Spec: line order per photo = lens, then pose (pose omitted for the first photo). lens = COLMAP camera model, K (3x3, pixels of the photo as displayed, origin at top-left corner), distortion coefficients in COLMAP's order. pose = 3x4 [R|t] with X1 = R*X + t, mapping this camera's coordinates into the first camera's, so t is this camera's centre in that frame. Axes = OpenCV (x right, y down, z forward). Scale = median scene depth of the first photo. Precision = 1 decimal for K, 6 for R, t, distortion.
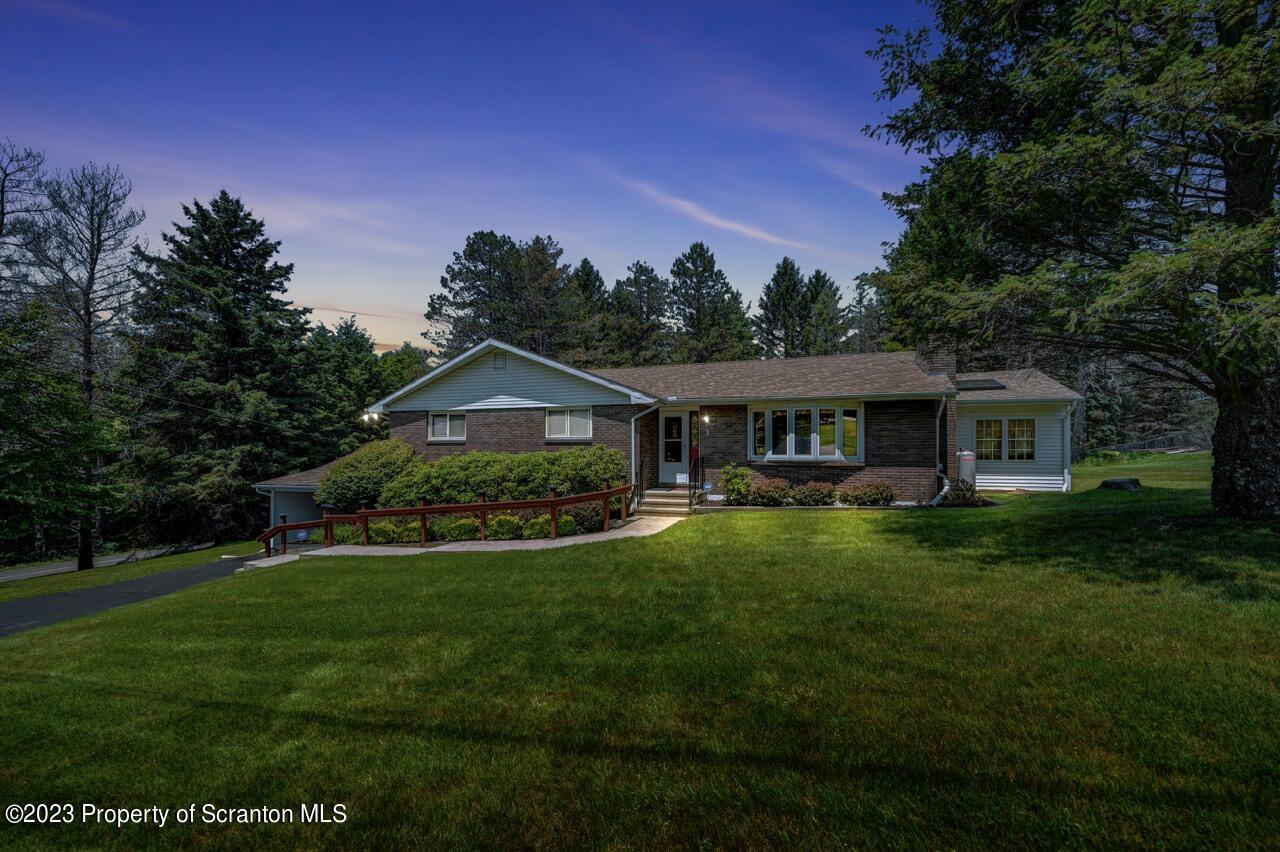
lens RADIAL K [[482.9, 0, 641.6], [0, 482.9, 402.0], [0, 0, 1]] dist [0.000680, 0.000144]
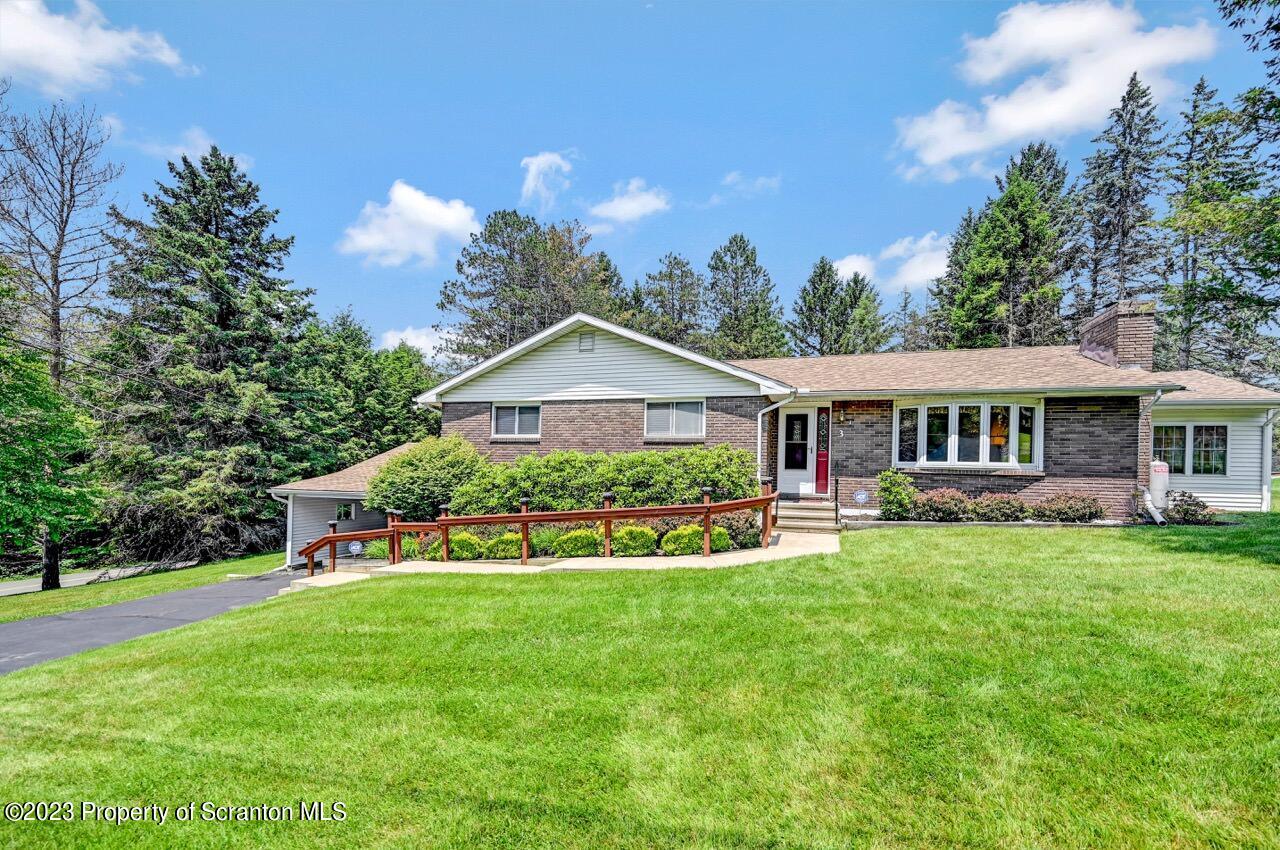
lens RADIAL K [[528.0, 0, 647.6], [0, 528.0, 422.9], [0, 0, 1]] dist [0.001313, 0.000214]
pose [[0.999631, 0.020404, 0.017918, -0.196164], [-0.020556, 0.999754, 0.008357, 0.041531], [-0.017743, -0.008722, 0.999805, 0.097481]]
